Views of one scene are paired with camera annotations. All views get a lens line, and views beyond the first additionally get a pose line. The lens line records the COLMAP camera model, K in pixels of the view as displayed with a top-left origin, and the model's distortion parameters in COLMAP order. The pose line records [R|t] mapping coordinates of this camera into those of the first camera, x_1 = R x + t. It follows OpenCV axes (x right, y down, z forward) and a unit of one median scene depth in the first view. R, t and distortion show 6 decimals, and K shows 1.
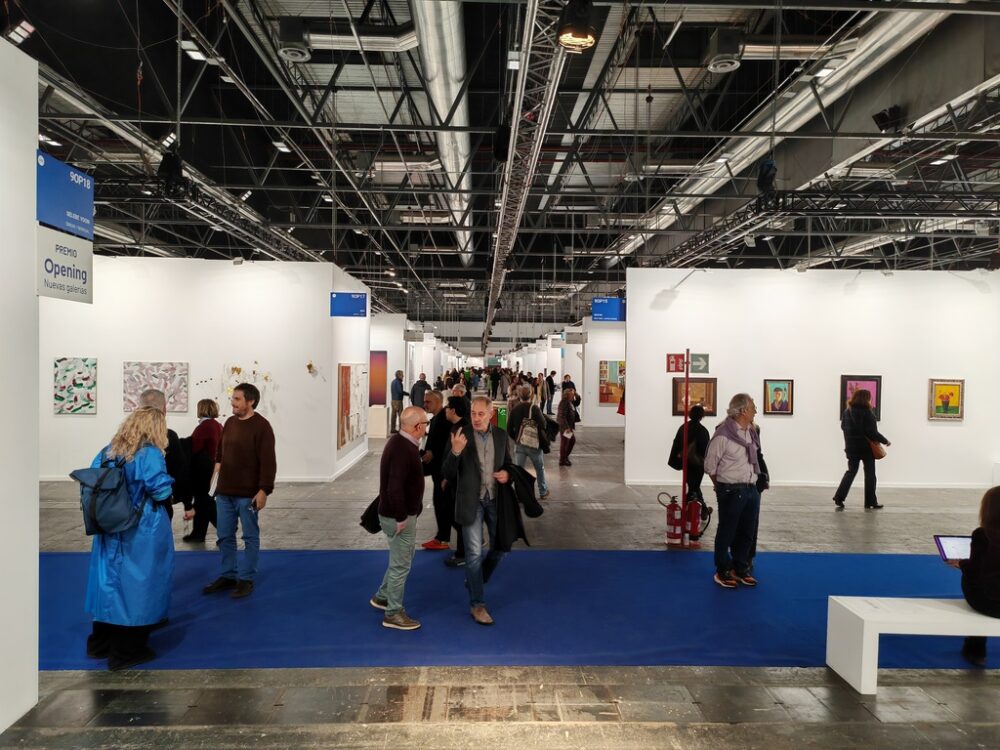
lens RADIAL K [[738.4, 0, 499.9], [0, 738.4, 375.9], [0, 0, 1]] dist [0.037689, 0.000750]
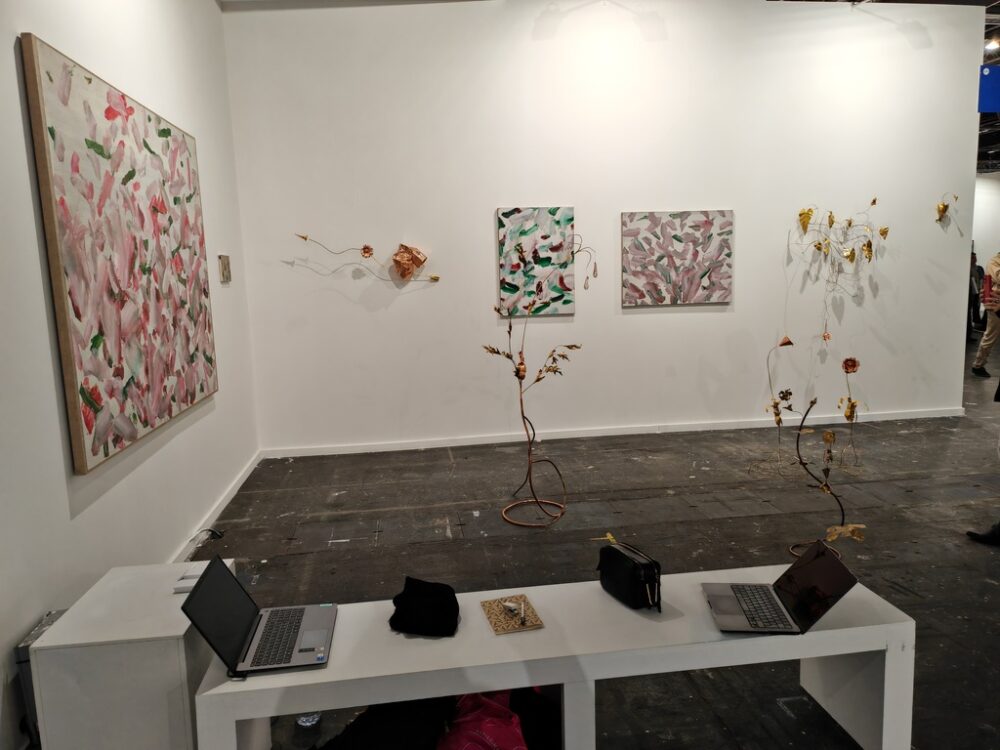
lens RADIAL K [[738.4, 0, 500.9], [0, 738.4, 375.3], [0, 0, 1]] dist [0.037689, 0.000750]
pose [[0.992410, -0.056773, 0.109082, -0.652066], [0.040901, 0.988936, 0.142594, 0.016497], [-0.115971, -0.137050, 0.983752, 0.483049]]
